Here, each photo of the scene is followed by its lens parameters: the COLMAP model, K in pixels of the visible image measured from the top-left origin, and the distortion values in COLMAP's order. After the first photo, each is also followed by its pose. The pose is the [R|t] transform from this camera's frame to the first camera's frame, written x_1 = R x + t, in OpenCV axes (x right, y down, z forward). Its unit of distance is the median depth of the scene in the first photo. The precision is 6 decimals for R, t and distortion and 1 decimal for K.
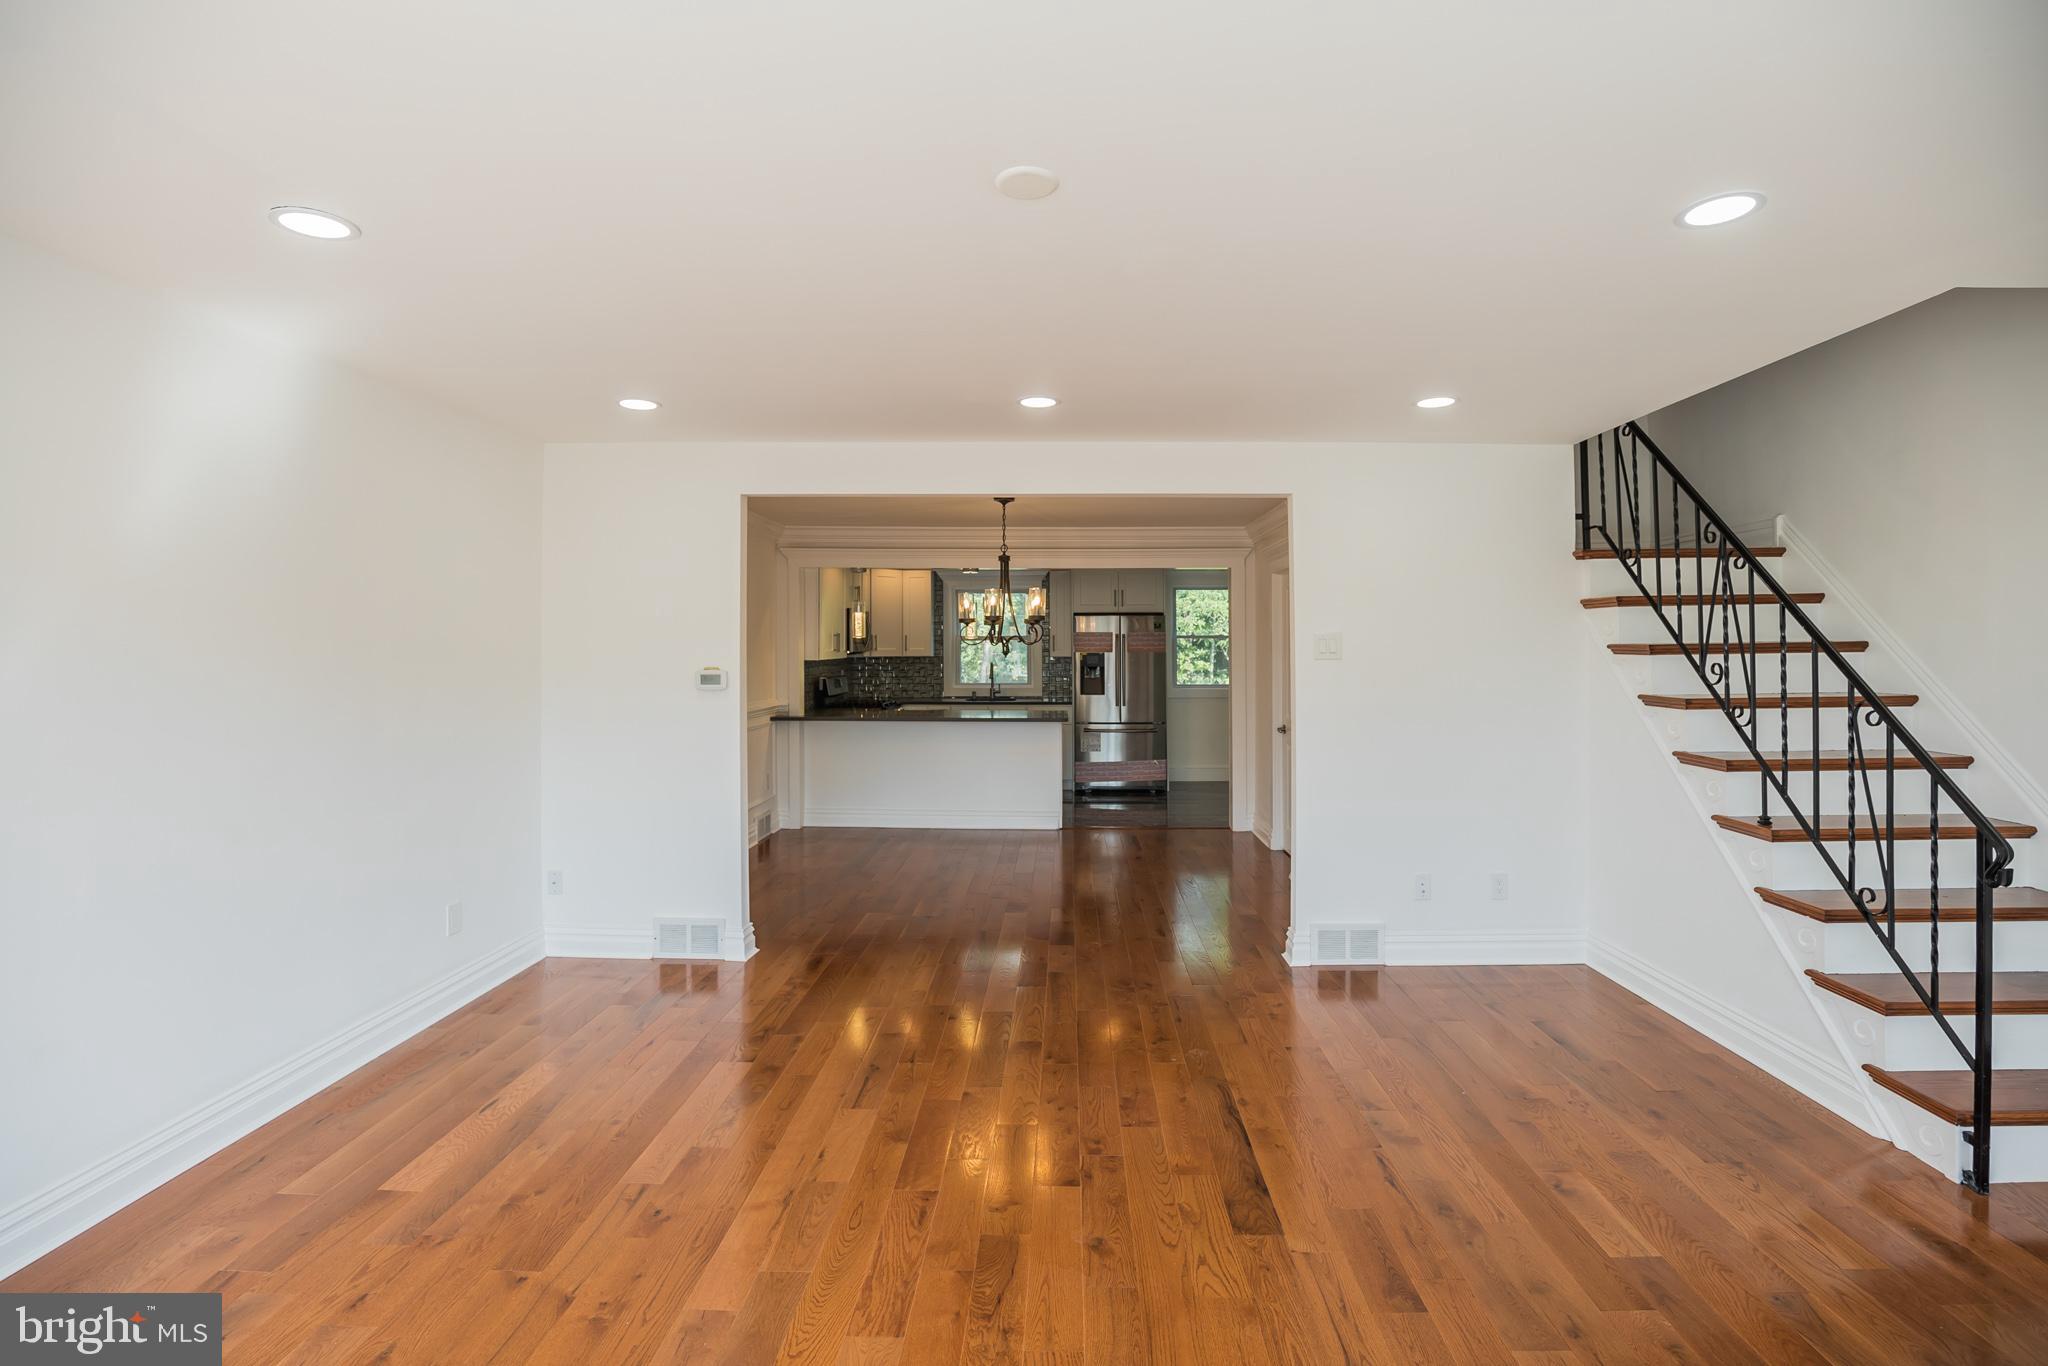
lens RADIAL K [[950.3, 0, 1058.1], [0, 950.3, 665.8], [0, 0, 1]] dist [-0.026910, 0.000660]
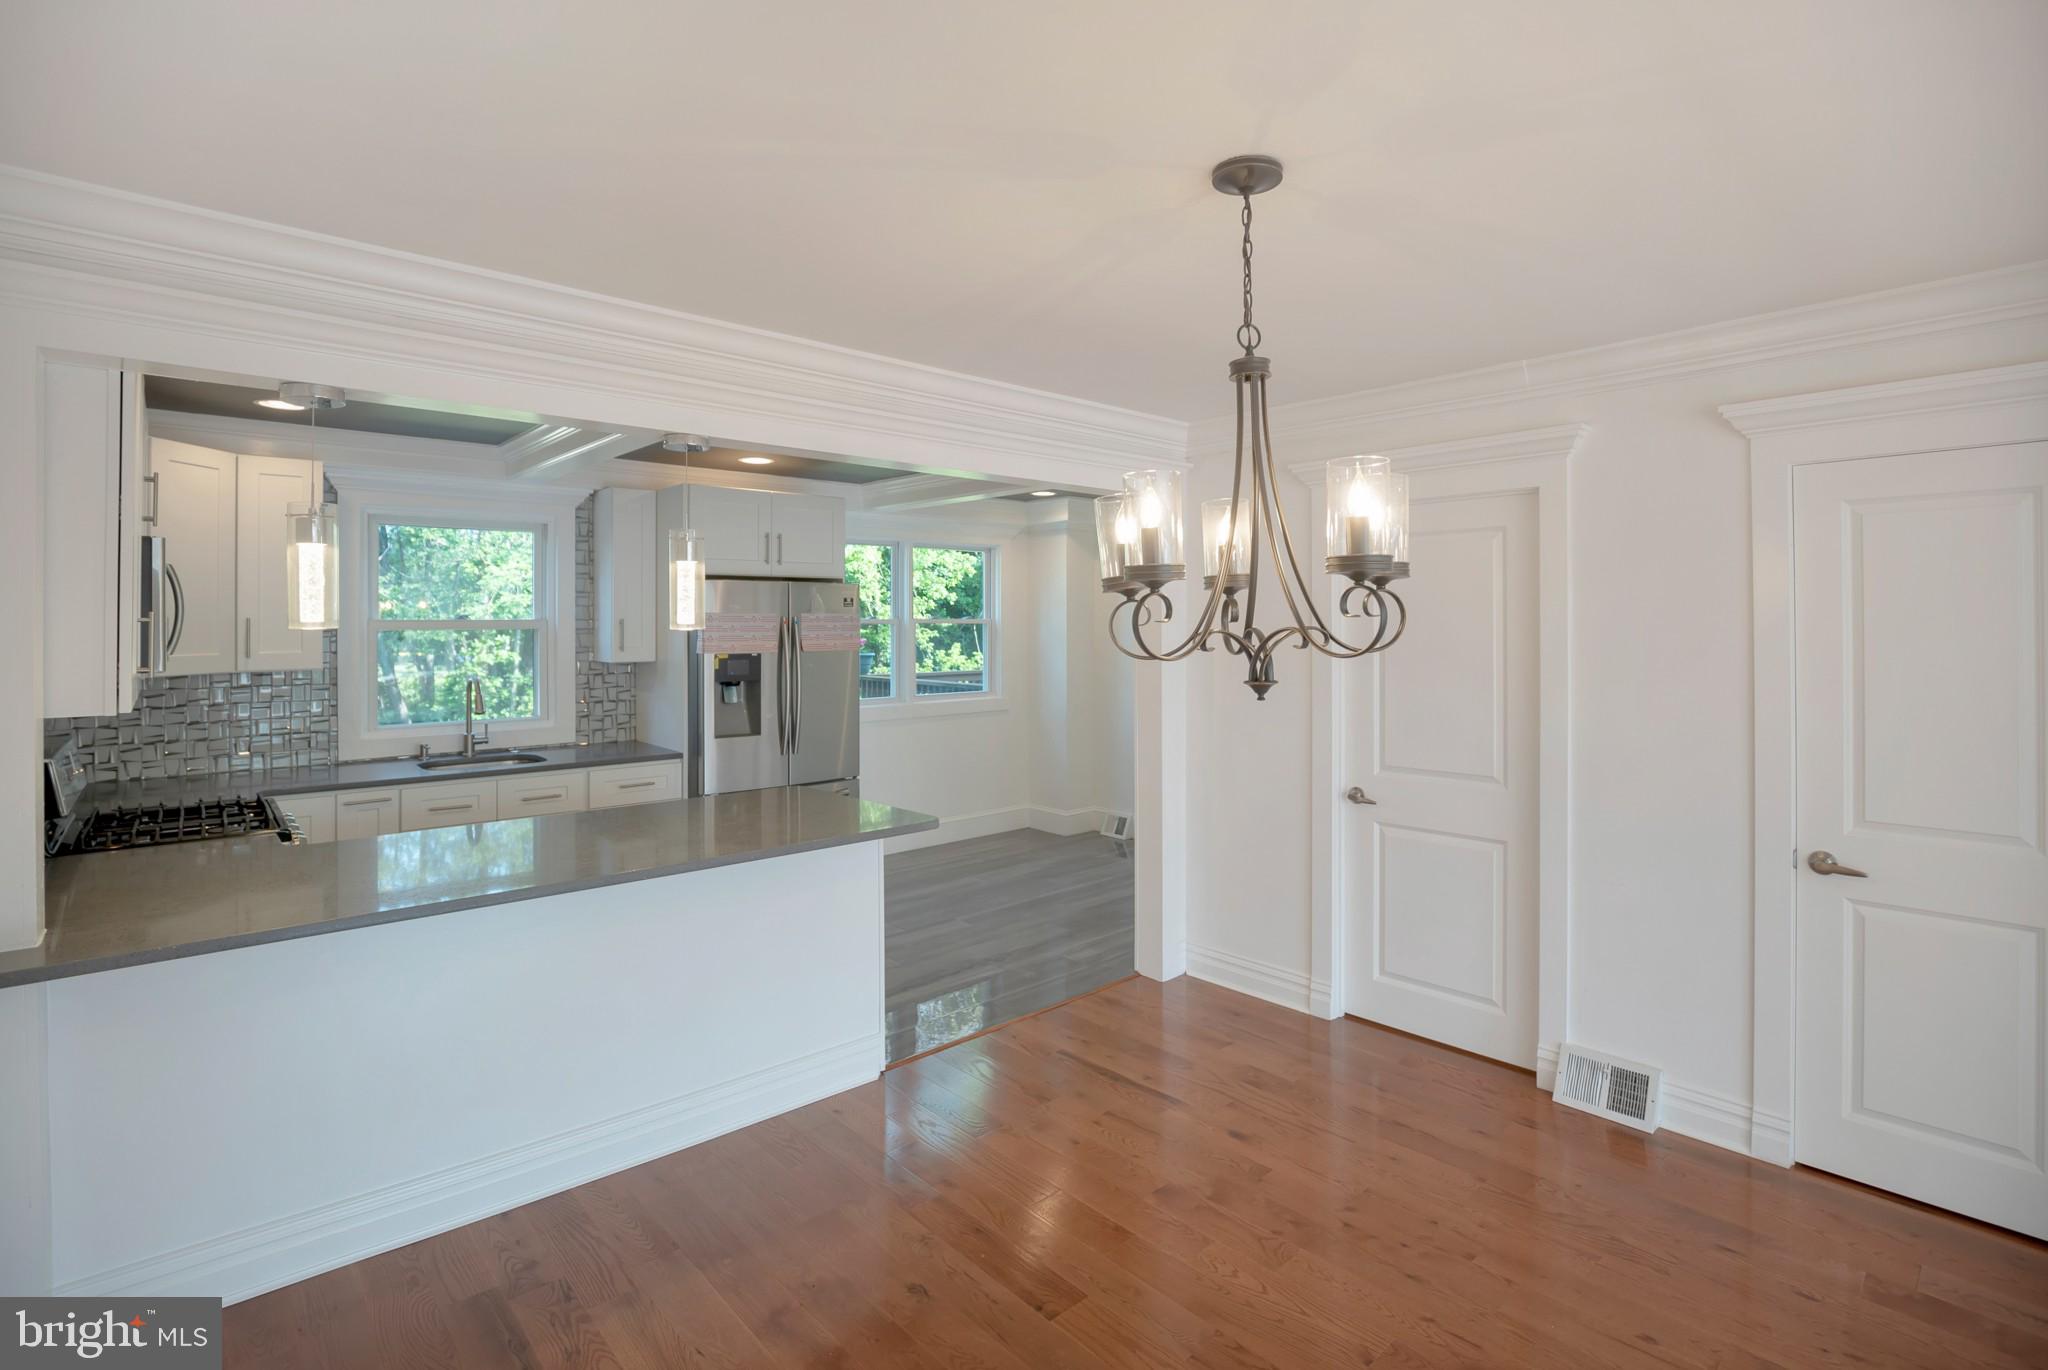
lens RADIAL K [[967.9, 0, 1015.3], [0, 967.9, 618.0], [0, 0, 1]] dist [-0.030652, 0.000347]
pose [[0.735398, 0.000142, 0.677635, -0.498268], [0.018722, 0.999614, -0.020528, -0.046482], [-0.677377, 0.027783, 0.735111, 1.283307]]
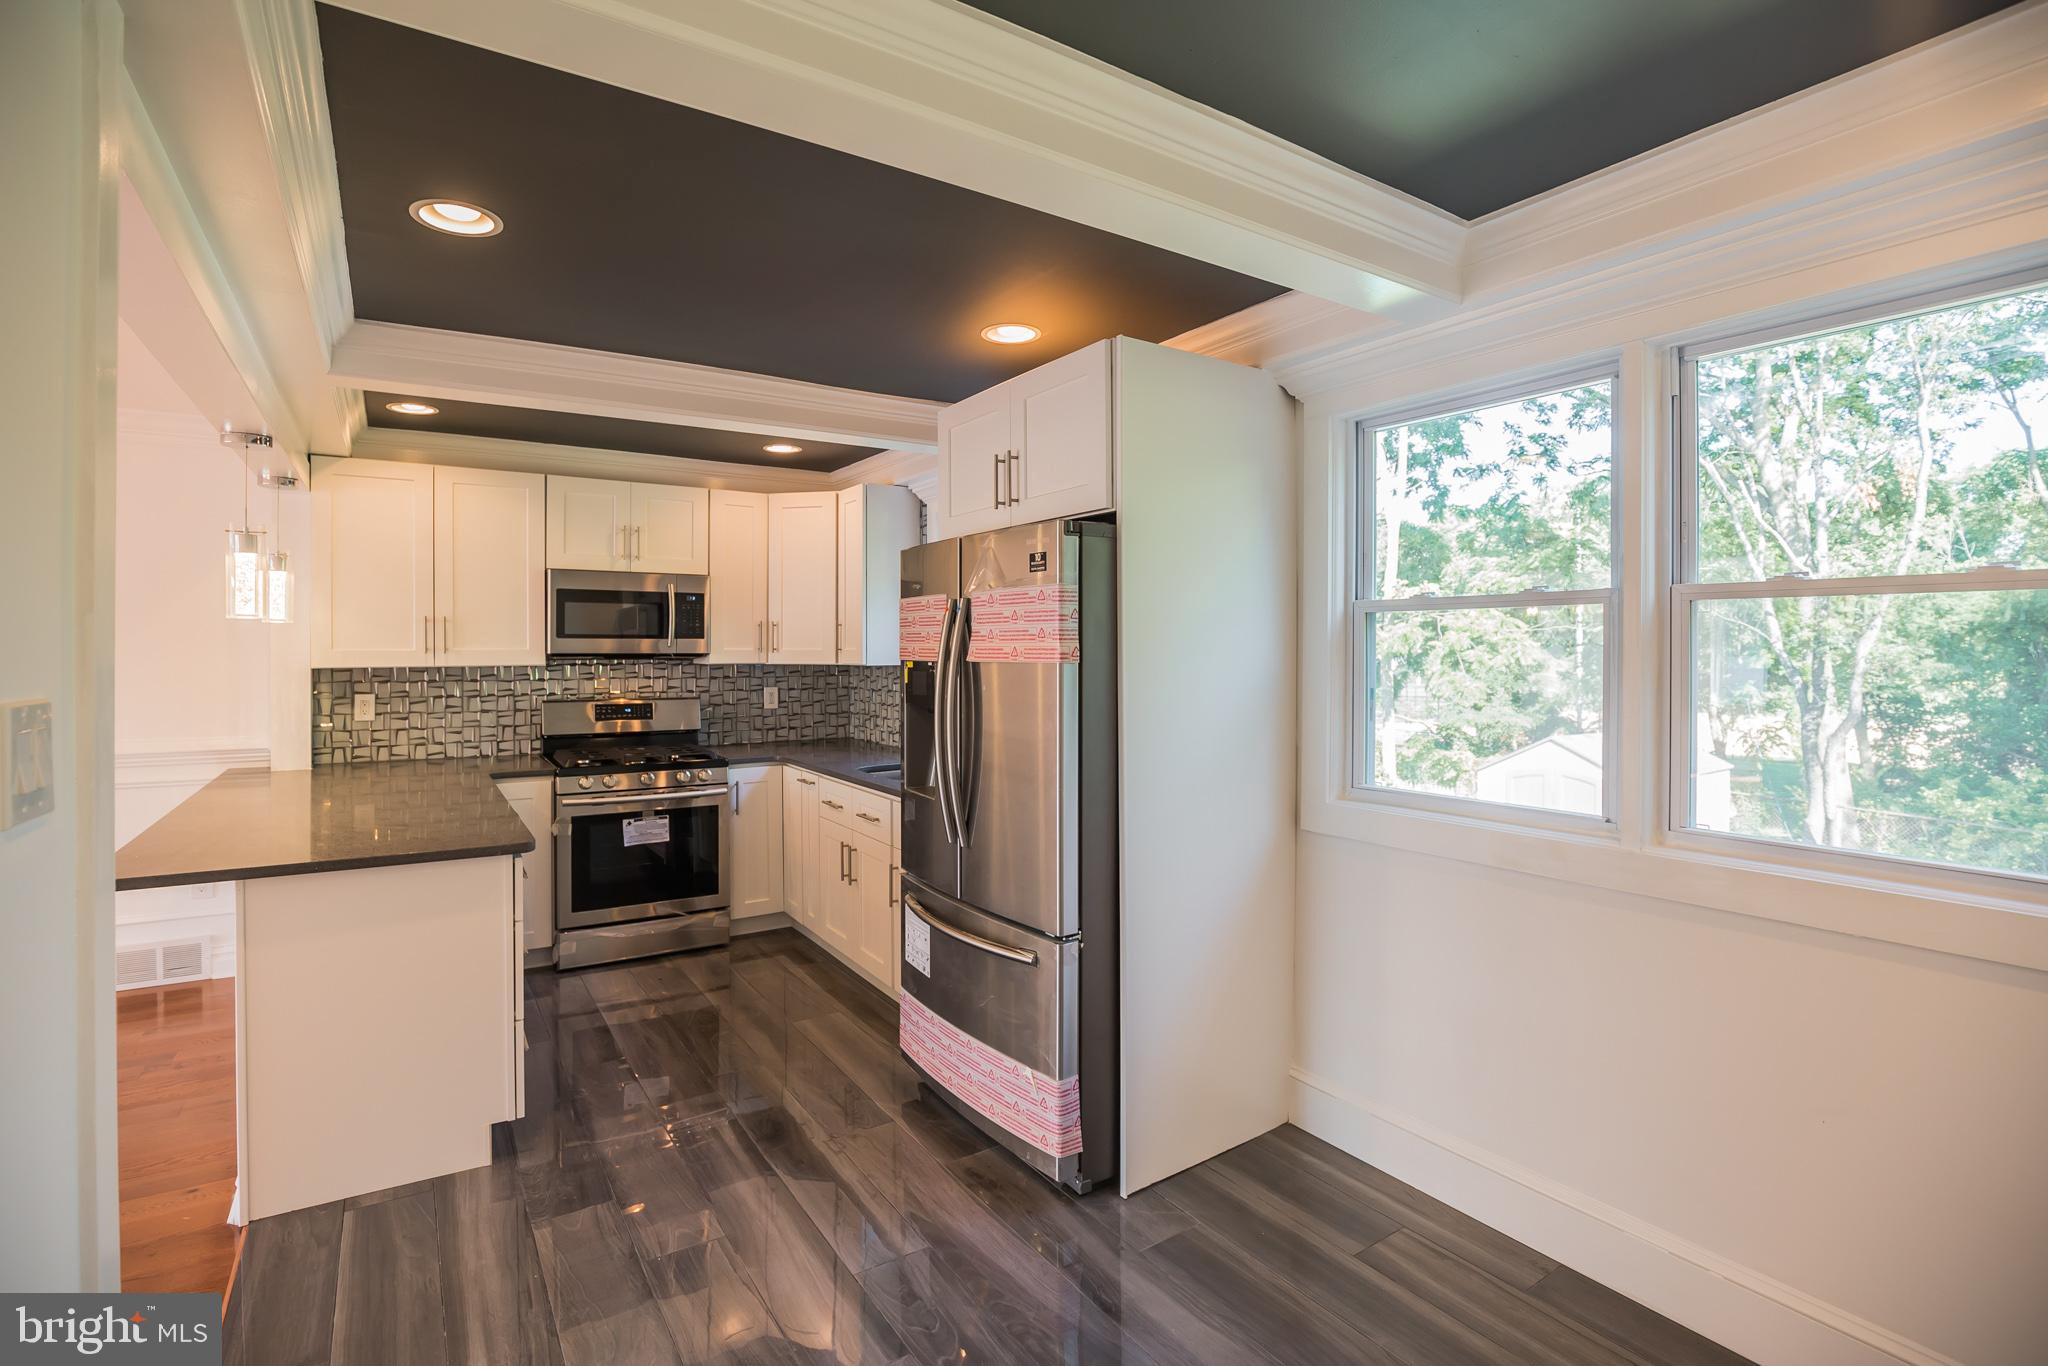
lens RADIAL K [[949.5, 0, 1018.3], [0, 949.5, 647.3], [0, 0, 1]] dist [-0.029910, 0.000658]
pose [[0.562718, -0.000299, -0.826649, 0.769593], [-0.018527, 0.999744, -0.012974, -0.035672], [0.826441, 0.022616, 0.562569, 2.077106]]
